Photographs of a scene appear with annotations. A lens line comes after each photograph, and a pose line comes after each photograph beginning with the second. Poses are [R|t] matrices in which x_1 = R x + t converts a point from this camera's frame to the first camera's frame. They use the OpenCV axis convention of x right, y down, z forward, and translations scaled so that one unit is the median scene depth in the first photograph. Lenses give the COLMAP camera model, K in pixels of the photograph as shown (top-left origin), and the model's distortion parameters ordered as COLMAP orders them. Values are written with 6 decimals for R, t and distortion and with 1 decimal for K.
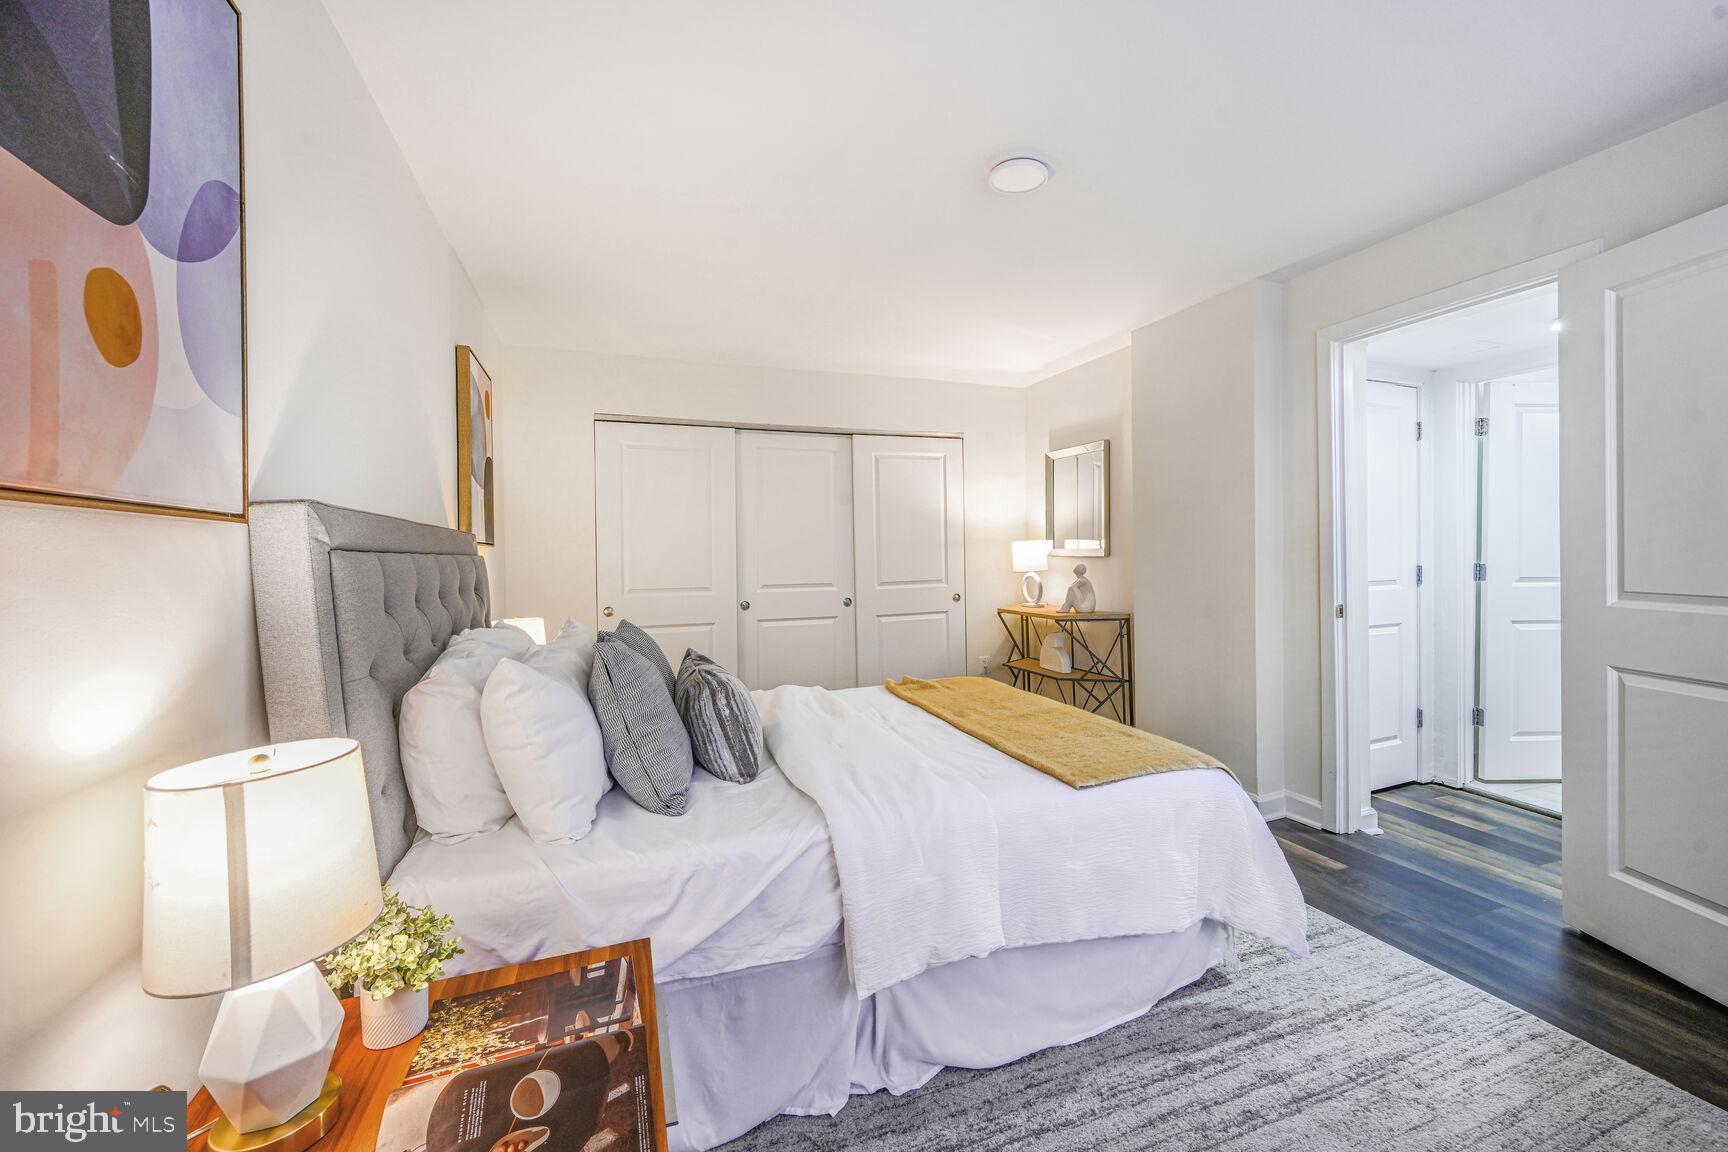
lens RADIAL K [[689.5, 0, 856.5], [0, 689.5, 551.2], [0, 0, 1]] dist [0.001941, 0.000147]
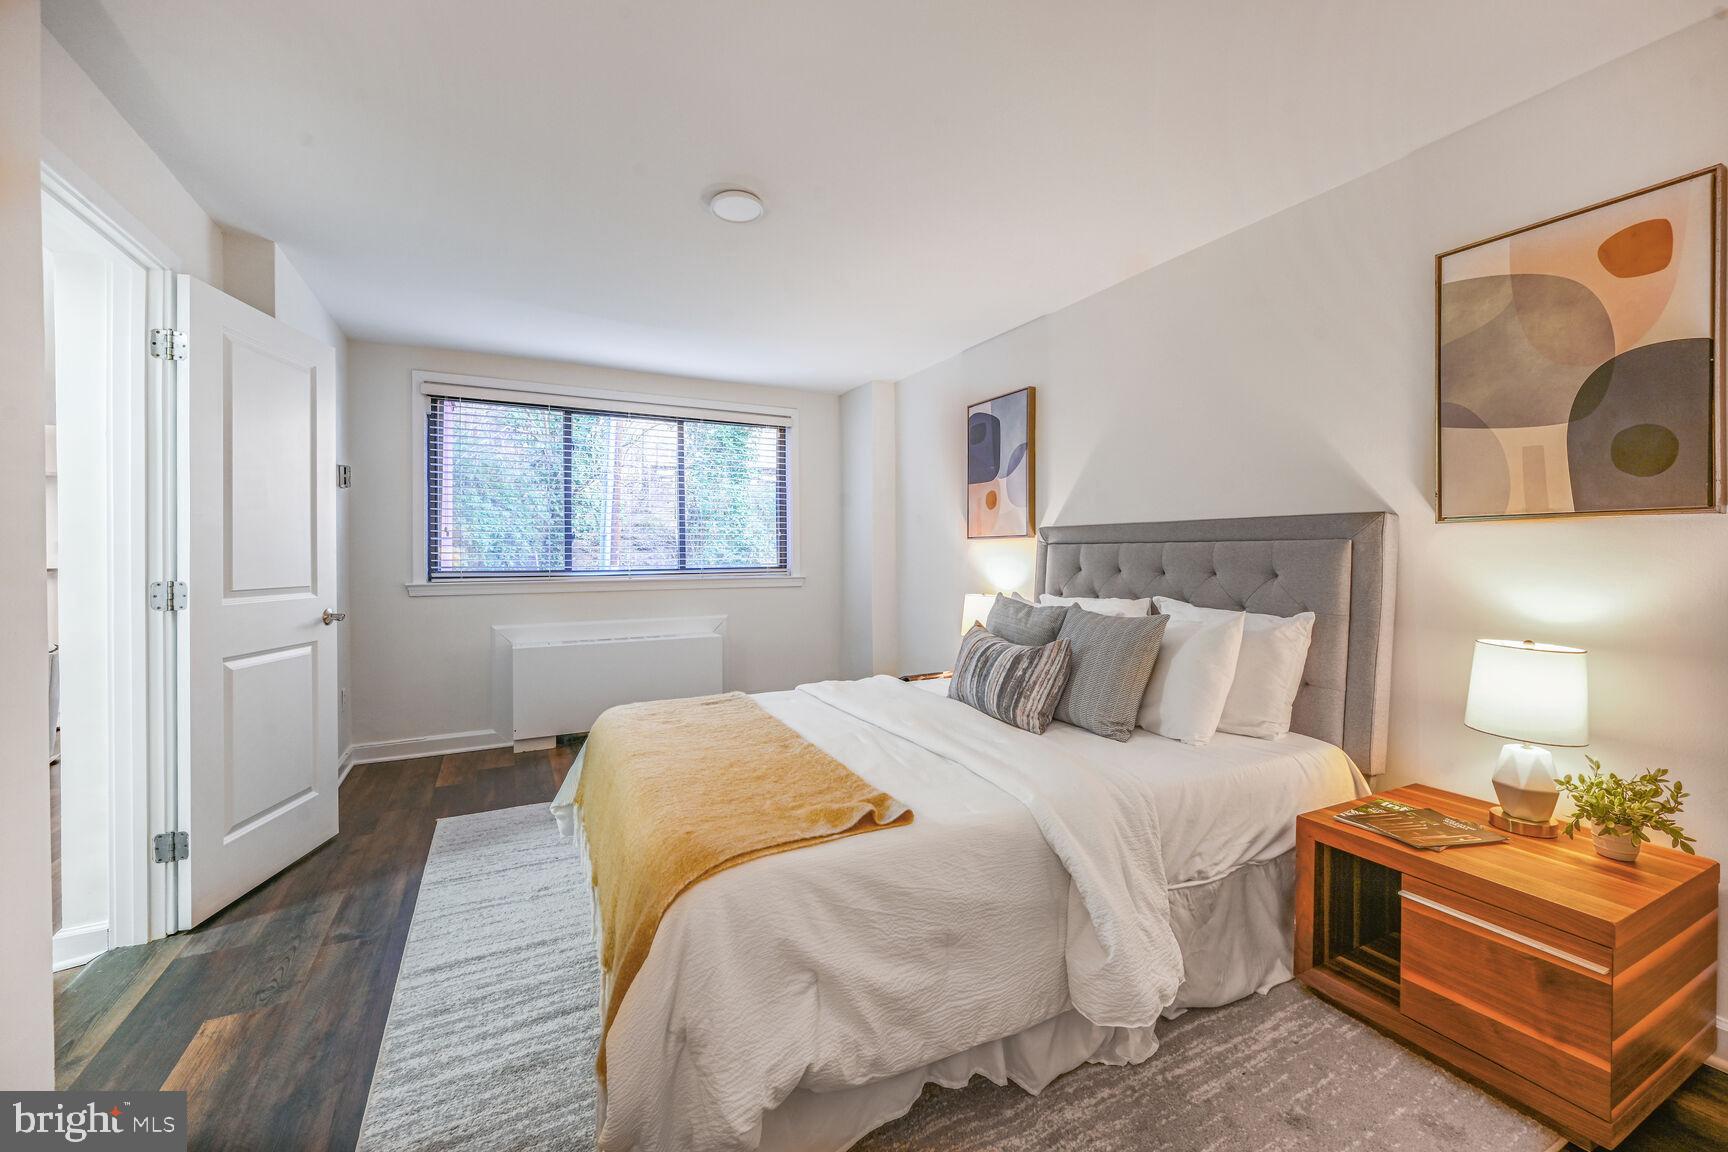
lens RADIAL K [[689.5, 0, 856.5], [0, 689.5, 551.2], [0, 0, 1]] dist [0.001941, 0.000147]
pose [[-0.990143, 0.012503, -0.139504, 0.242511], [0.014236, 0.999833, -0.011431, 0.029991], [0.139338, -0.013304, -0.990156, 2.351204]]
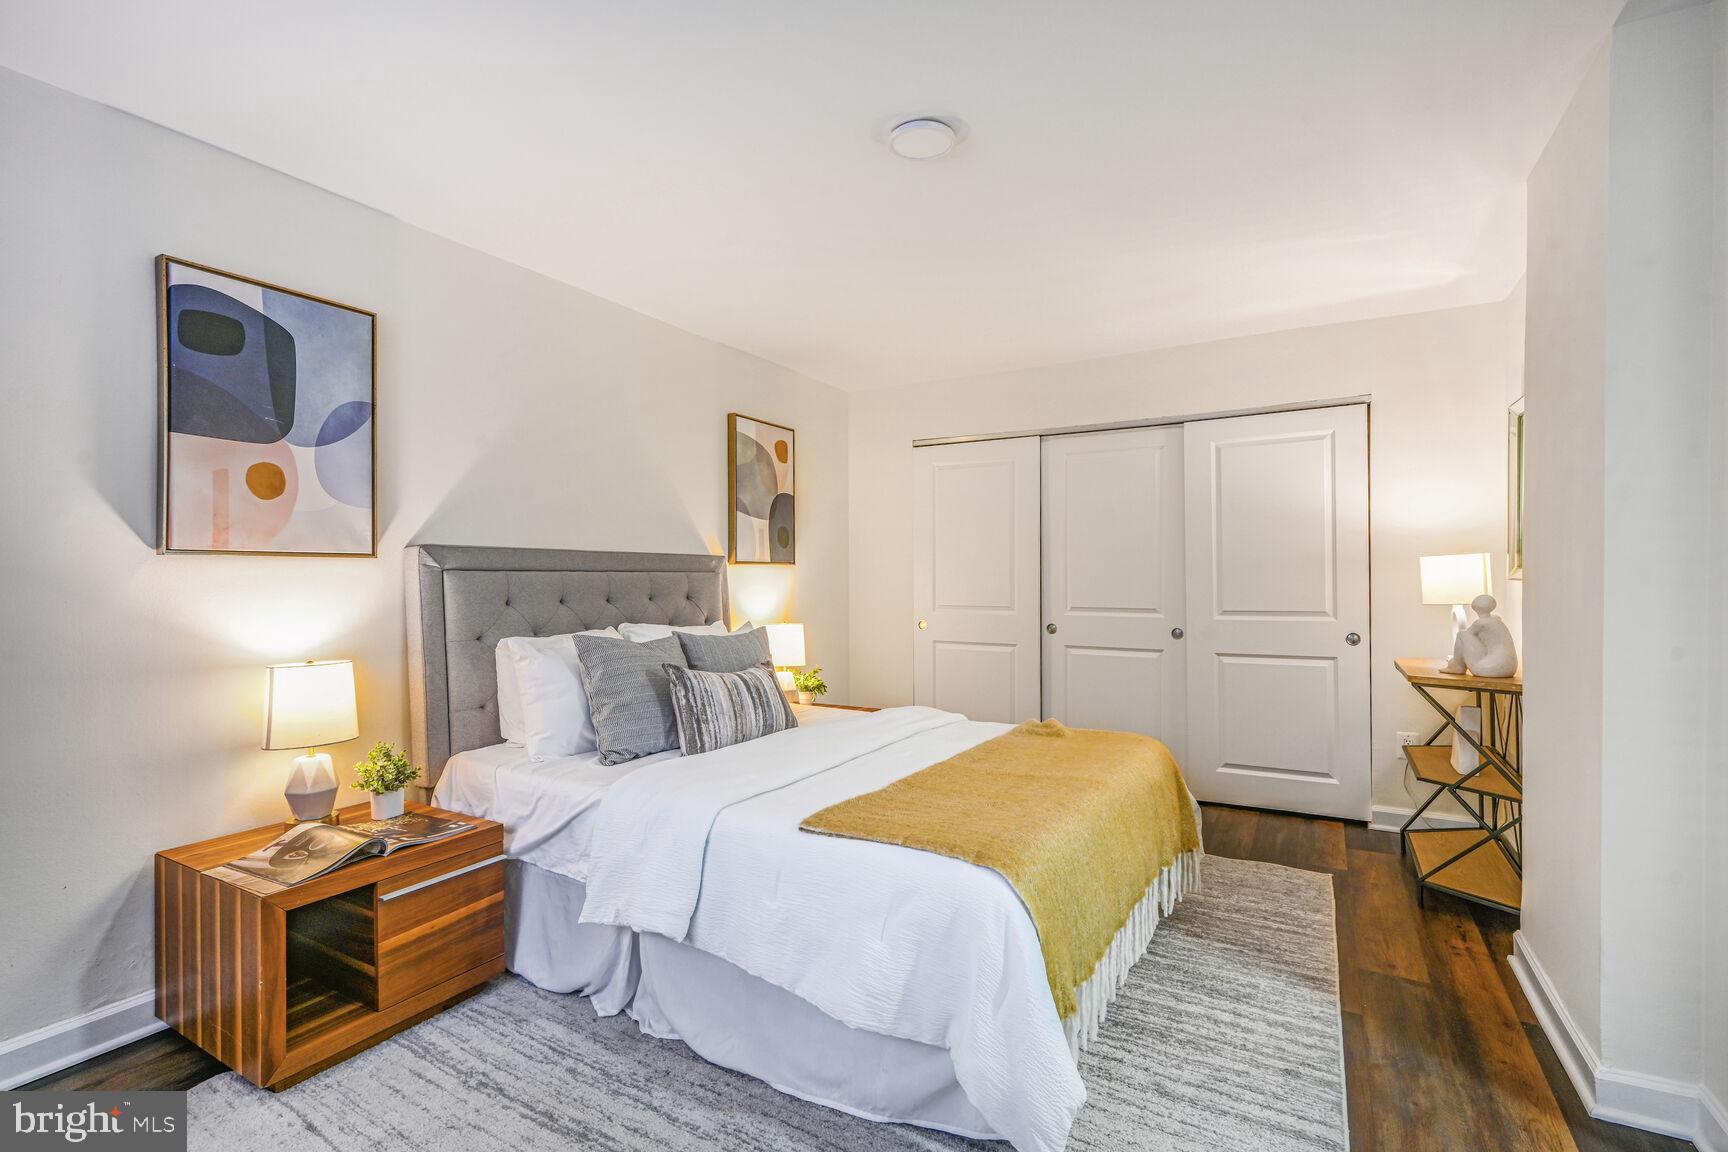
lens RADIAL K [[767.3, 0, 864.0], [0, 767.3, 576.0], [0, 0, 1]] dist [0.012734, -0.000027]
pose [[0.640849, 0.015195, -0.767517, 1.051972], [-0.003396, 0.999850, 0.016958, -0.016082], [0.767660, -0.008261, 0.640804, 0.360524]]
